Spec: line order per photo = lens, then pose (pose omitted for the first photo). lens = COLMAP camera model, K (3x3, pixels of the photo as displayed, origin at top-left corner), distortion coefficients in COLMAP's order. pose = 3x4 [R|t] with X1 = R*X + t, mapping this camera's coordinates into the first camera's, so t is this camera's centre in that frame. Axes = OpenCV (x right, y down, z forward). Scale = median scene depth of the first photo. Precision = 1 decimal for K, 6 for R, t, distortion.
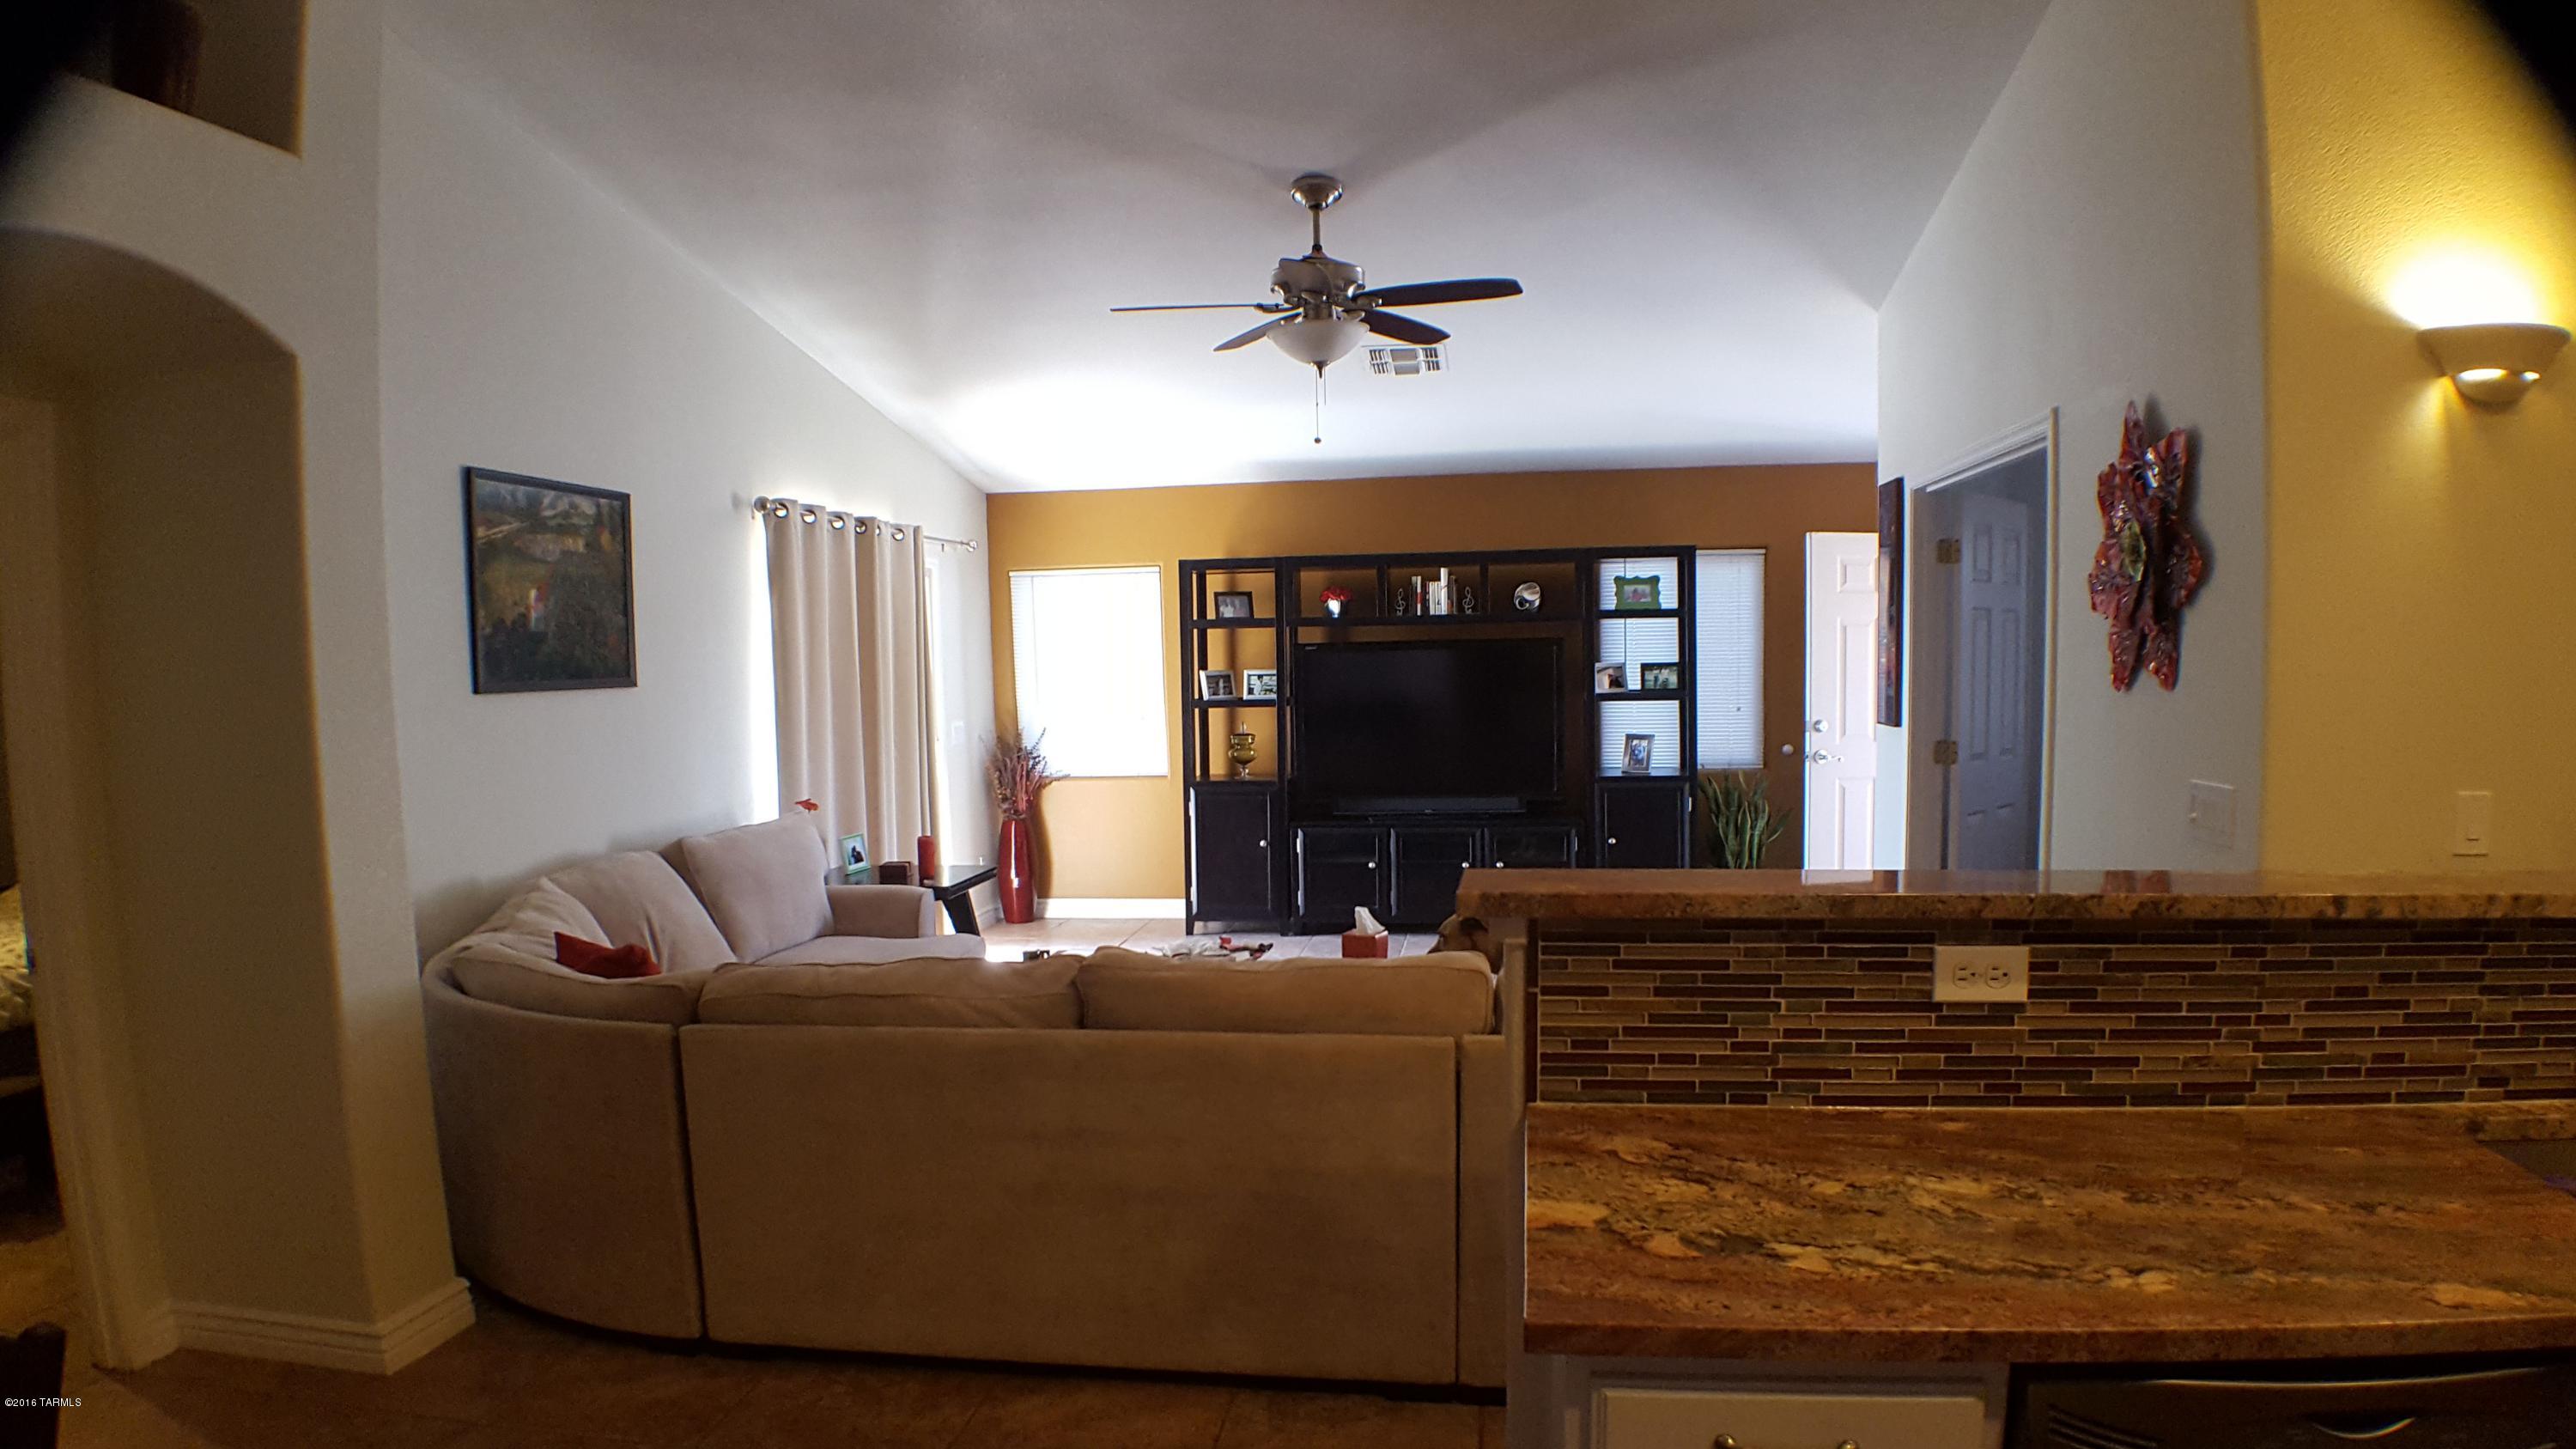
lens RADIAL K [[1550.4, 0, 1290.7], [0, 1550.4, 890.0], [0, 0, 1]] dist [-0.102829, -0.034650]
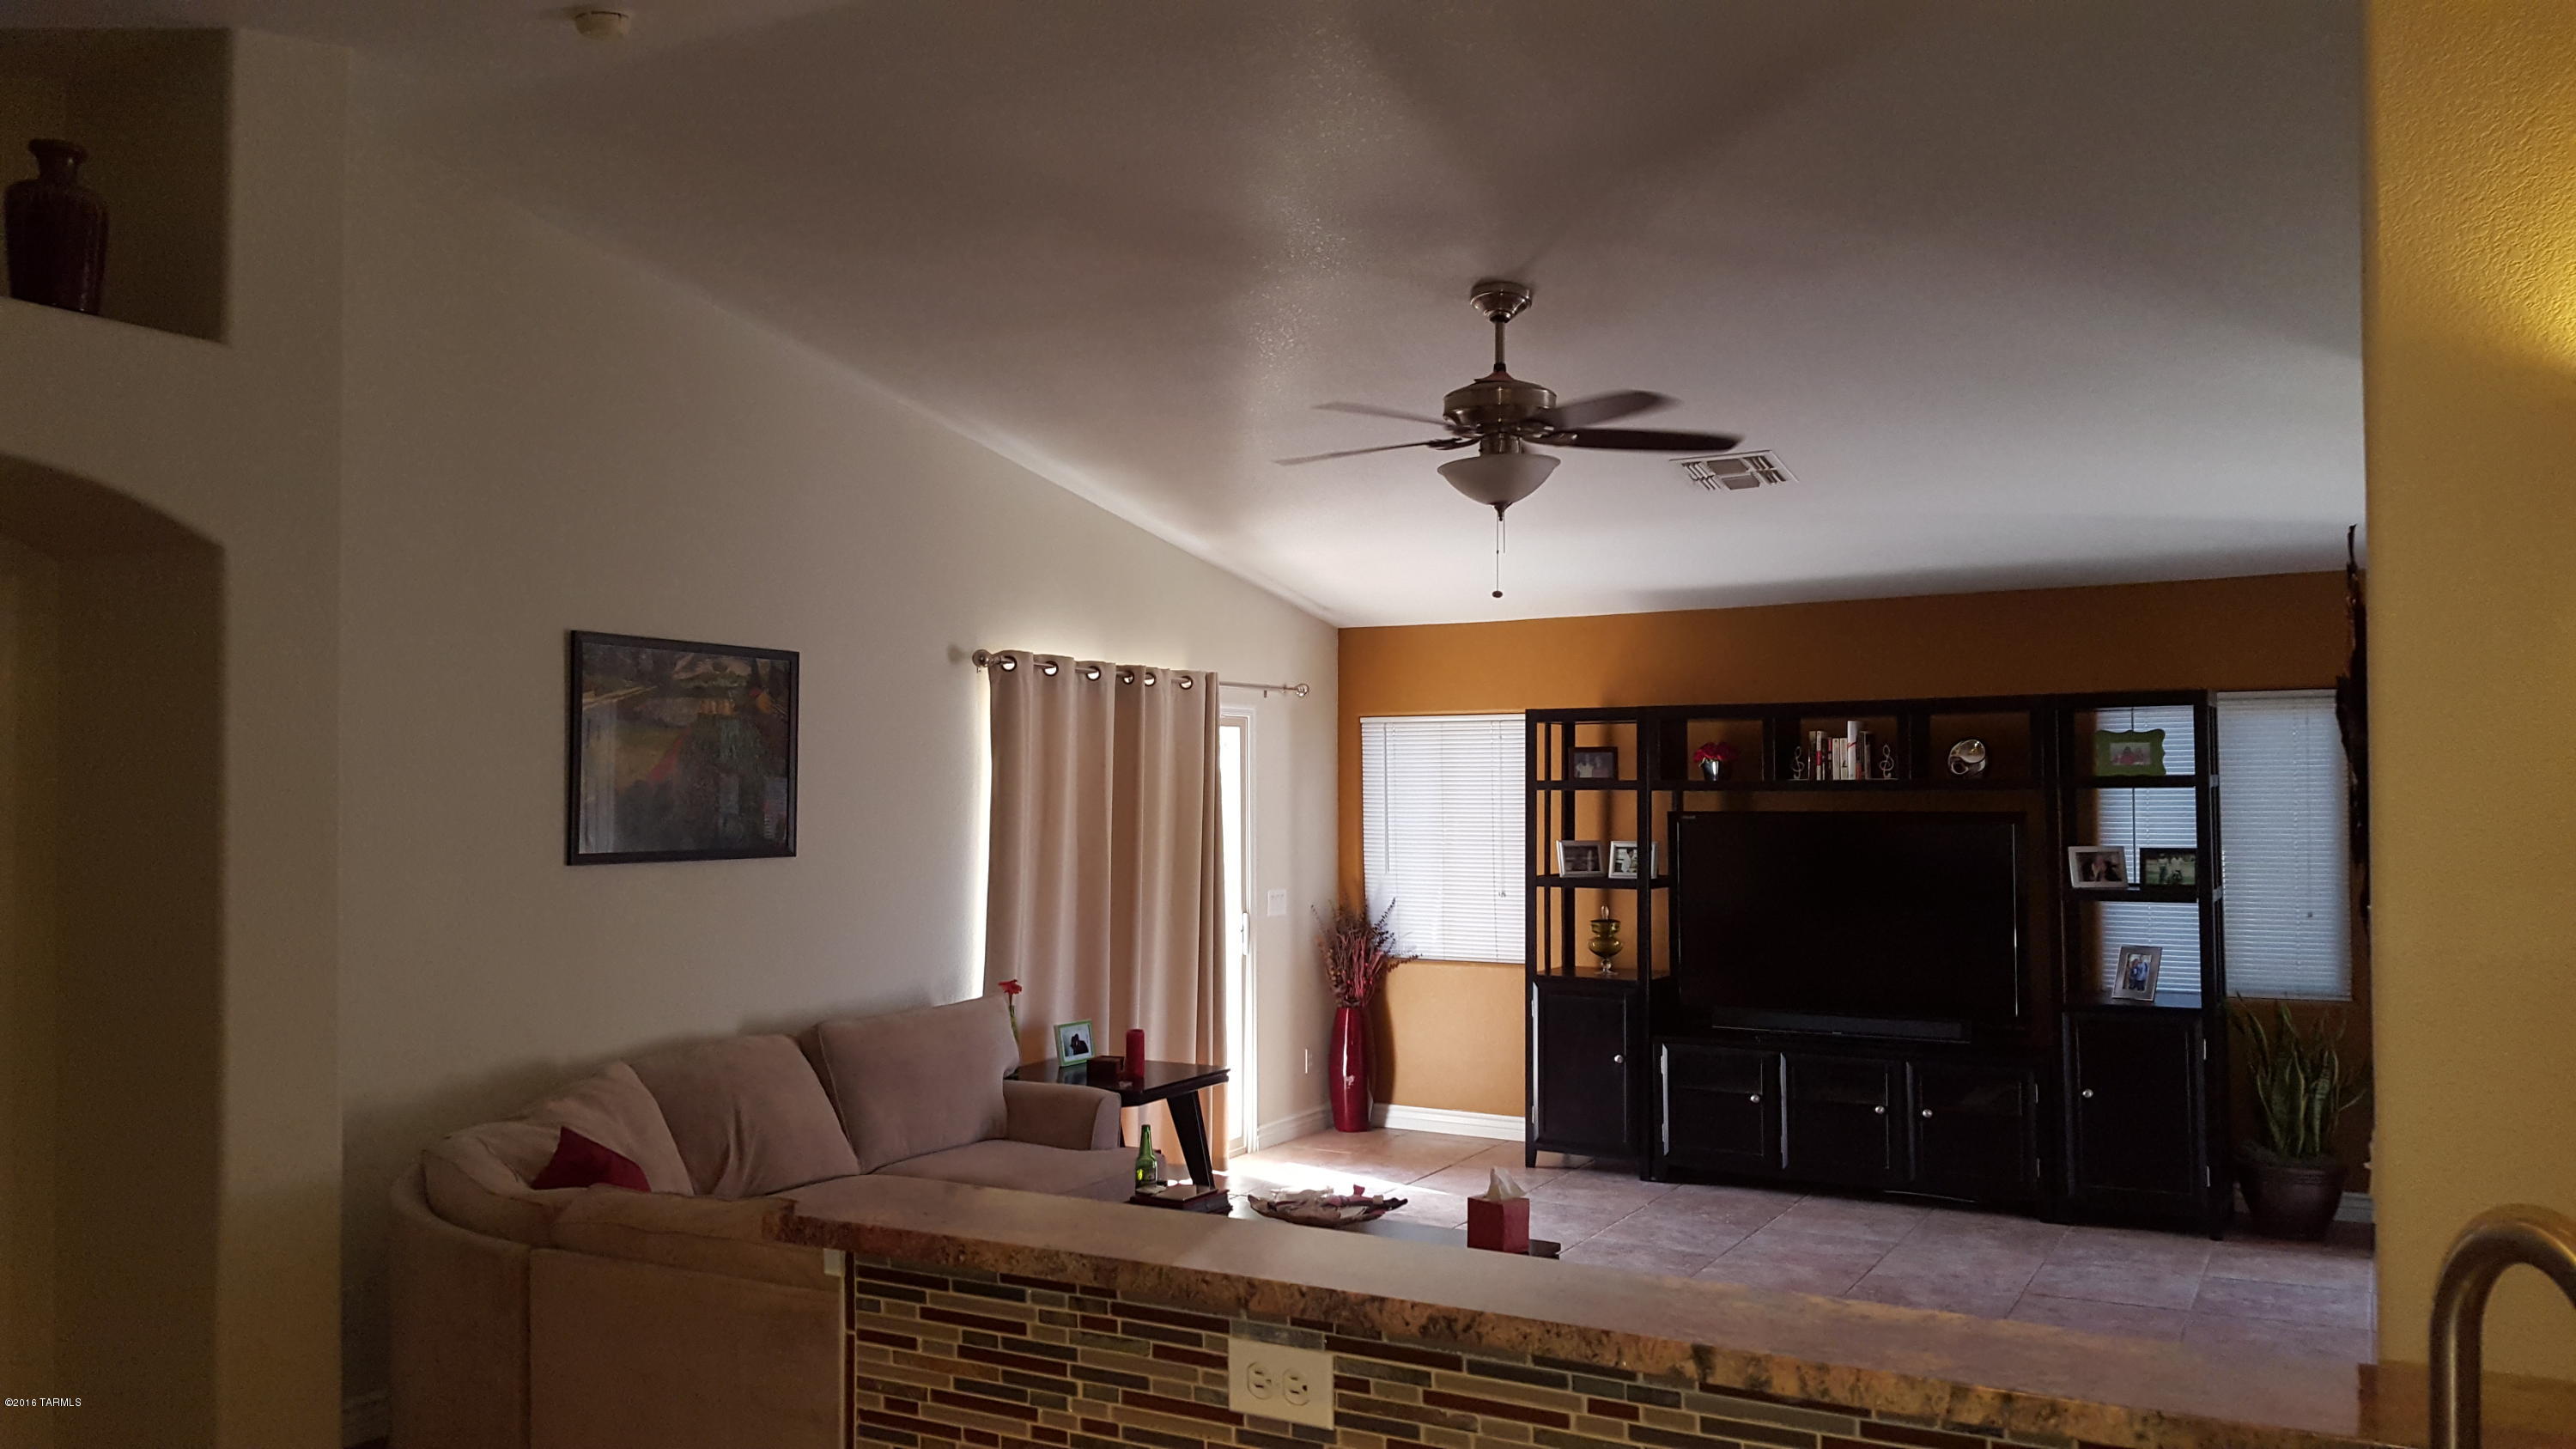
lens RADIAL K [[1892.5, 0, 1283.0], [0, 1892.5, 757.0], [0, 0, 1]] dist [0.127413, -0.208615]
pose [[0.933623, 0.011355, -0.358078, 0.305053], [-0.069353, 0.986319, -0.149550, -0.043861], [0.351481, 0.164457, 0.921637, 0.011856]]
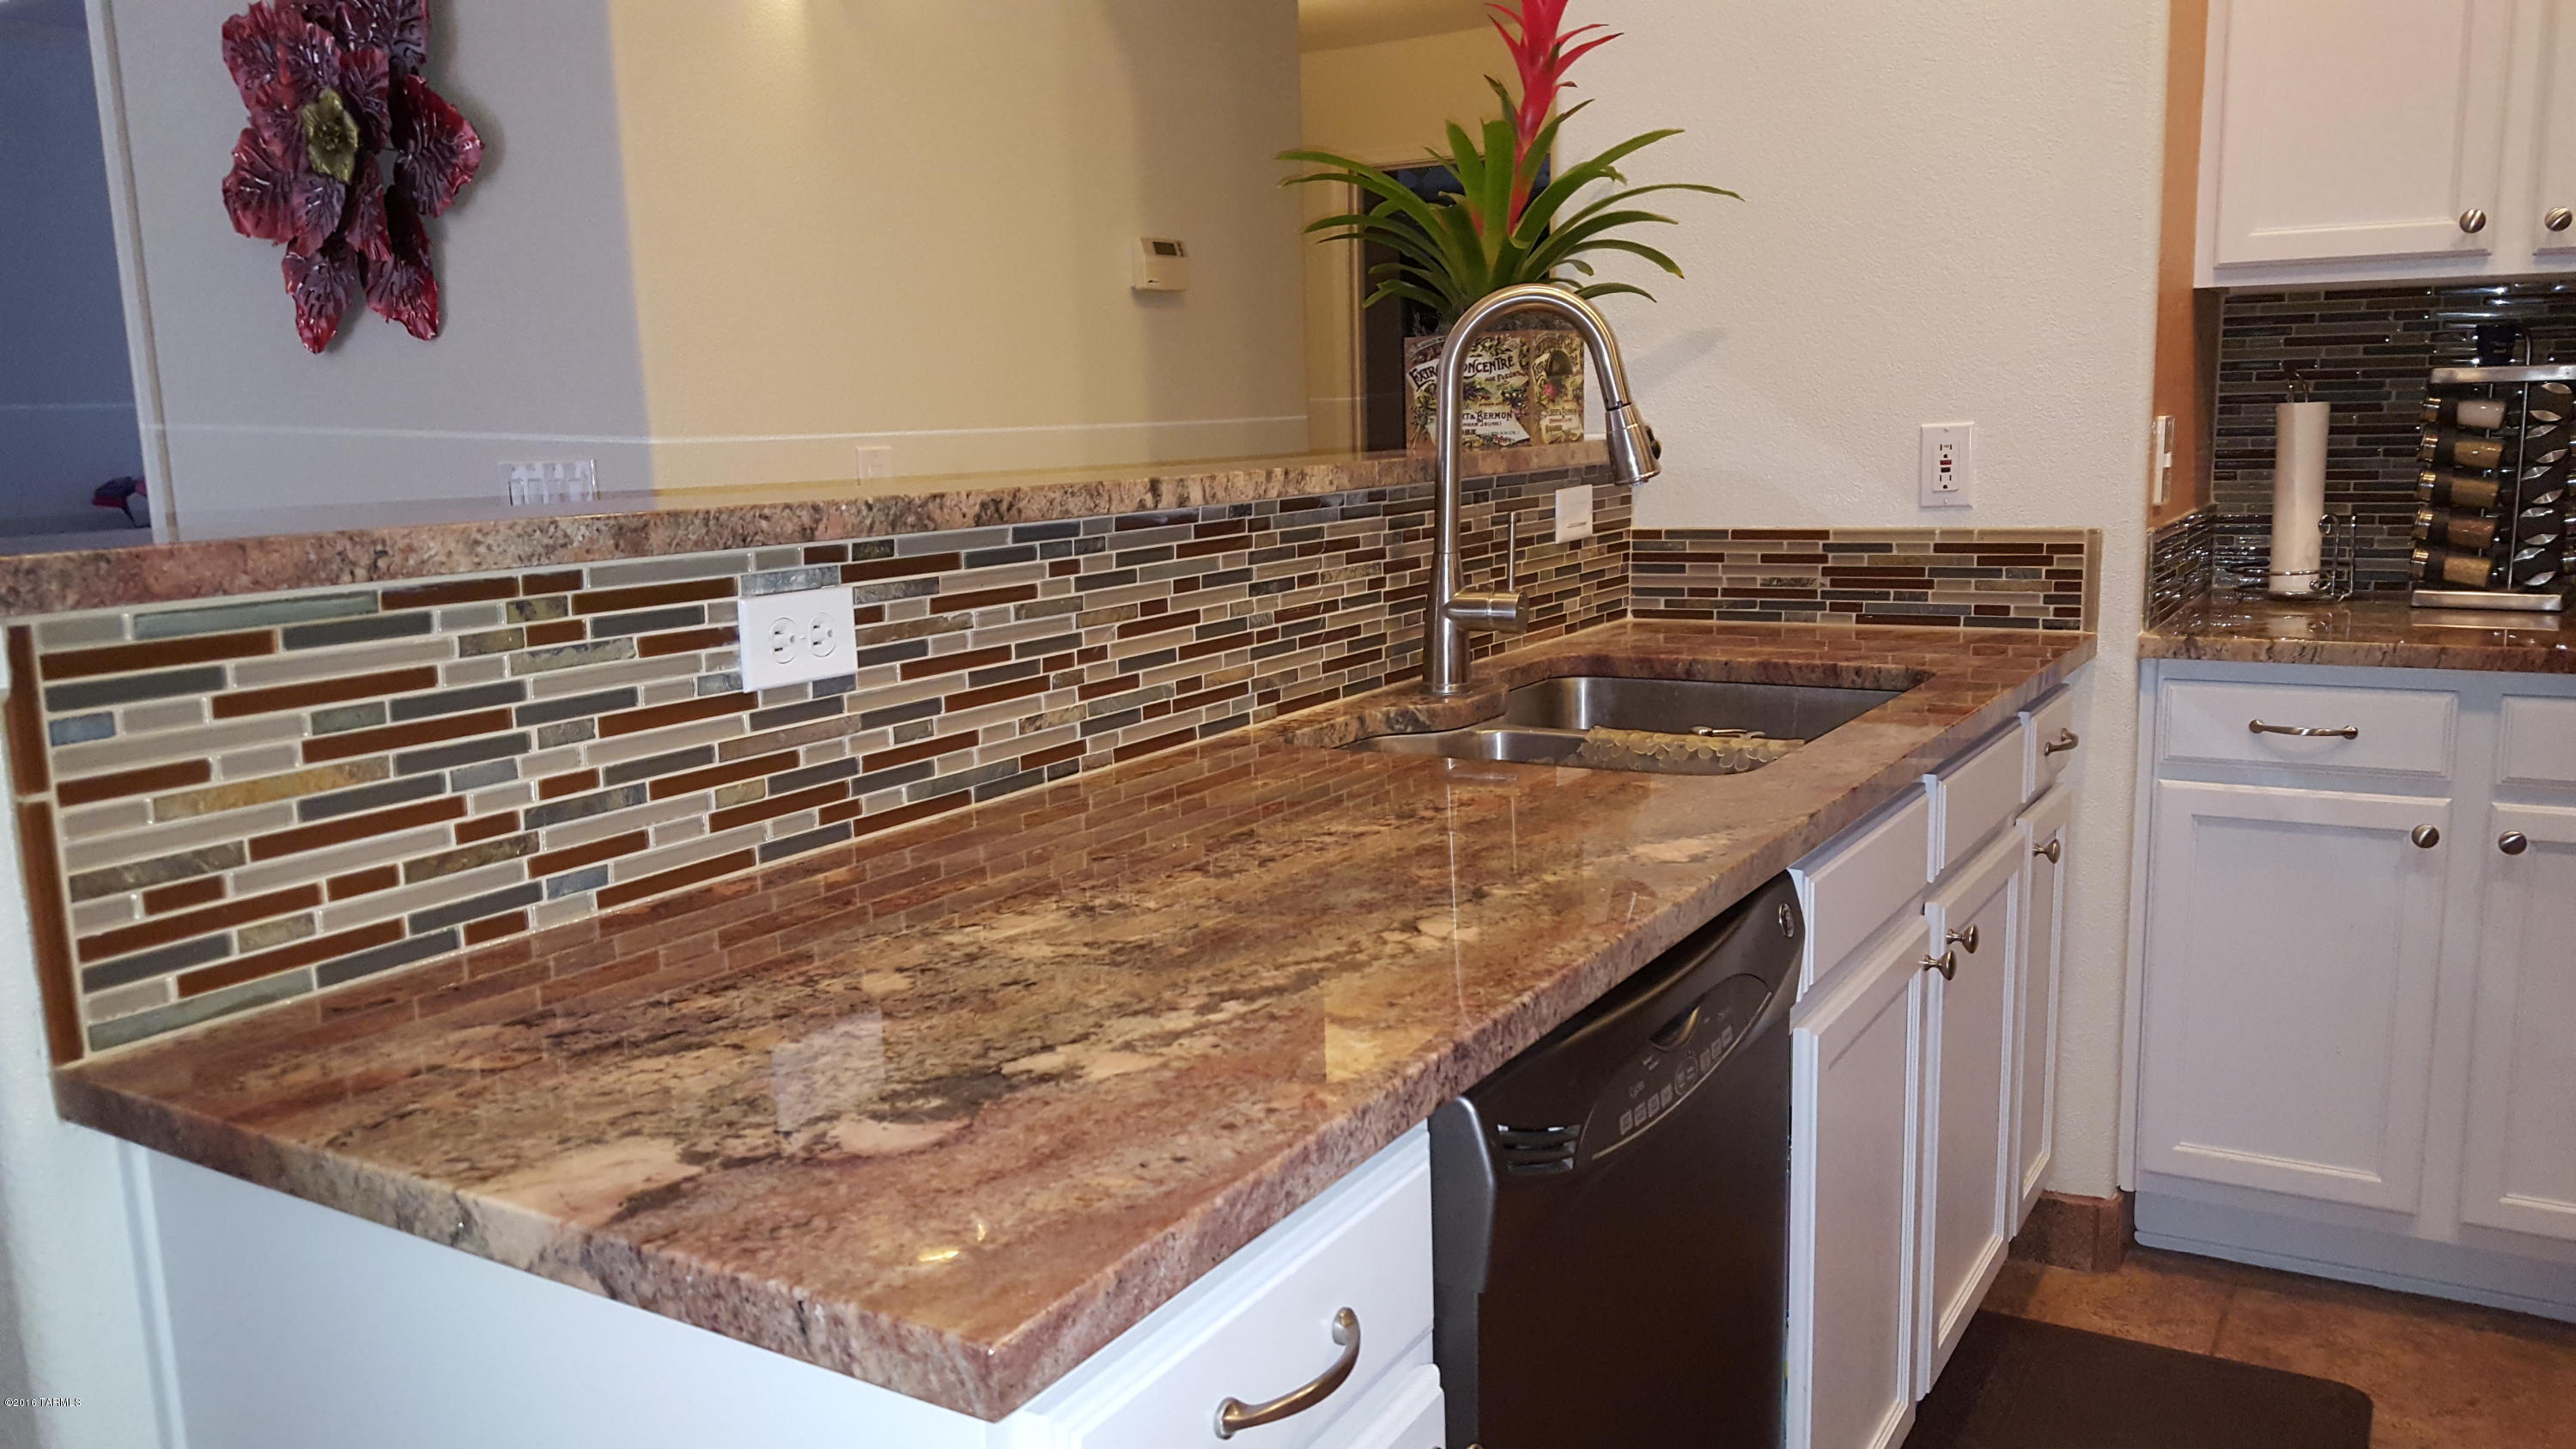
lens RADIAL K [[1892.5, 0, 1283.0], [0, 1892.5, 757.0], [0, 0, 1]] dist [0.127413, -0.208615]
pose [[0.391297, -0.152449, 0.907549, -0.073800], [0.154076, 0.983116, 0.098711, 0.021560], [-0.907274, 0.101206, 0.408179, 0.187463]]
